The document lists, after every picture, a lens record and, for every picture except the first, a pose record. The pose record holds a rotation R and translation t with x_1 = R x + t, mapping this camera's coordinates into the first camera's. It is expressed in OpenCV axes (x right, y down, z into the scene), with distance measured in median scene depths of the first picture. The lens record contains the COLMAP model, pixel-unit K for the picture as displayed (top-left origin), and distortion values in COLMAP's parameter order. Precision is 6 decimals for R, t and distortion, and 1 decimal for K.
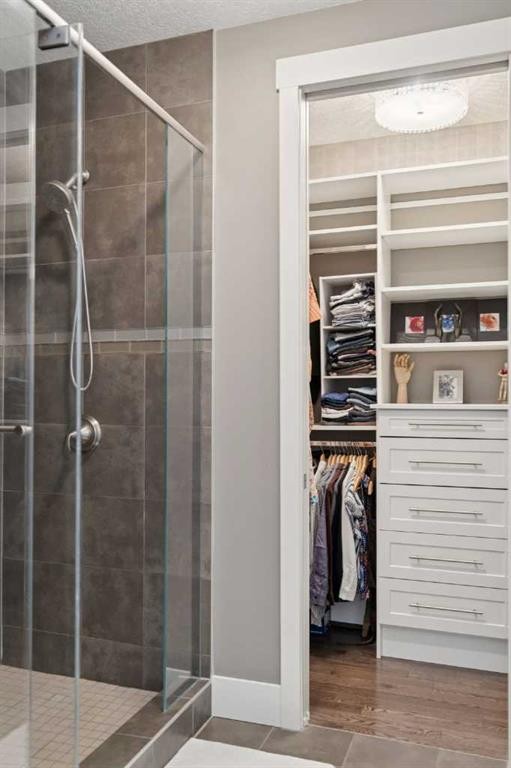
lens RADIAL K [[648.3, 0, 256.9], [0, 648.3, 385.4], [0, 0, 1]] dist [0.006407, 0.007767]
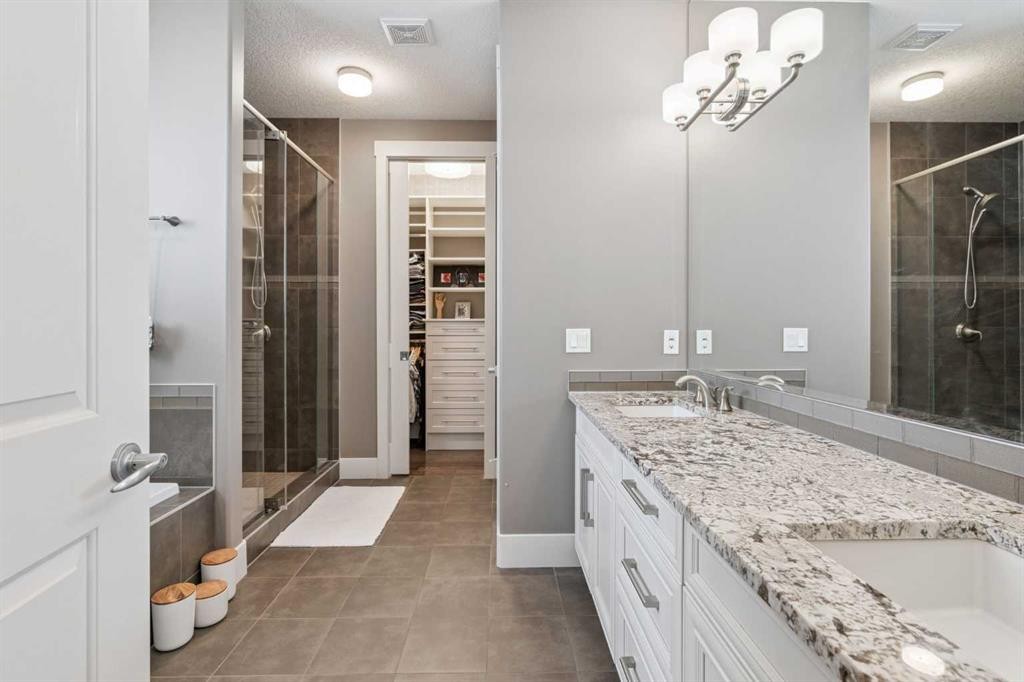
lens RADIAL K [[468.3, 0, 512.9], [0, 468.3, 330.6], [0, 0, 1]] dist [-0.009027, 0.003865]
pose [[0.933648, -0.005073, 0.358157, -0.067816], [-0.004307, 0.999668, 0.025387, 0.026739], [-0.358167, -0.025246, 0.933316, -0.369285]]
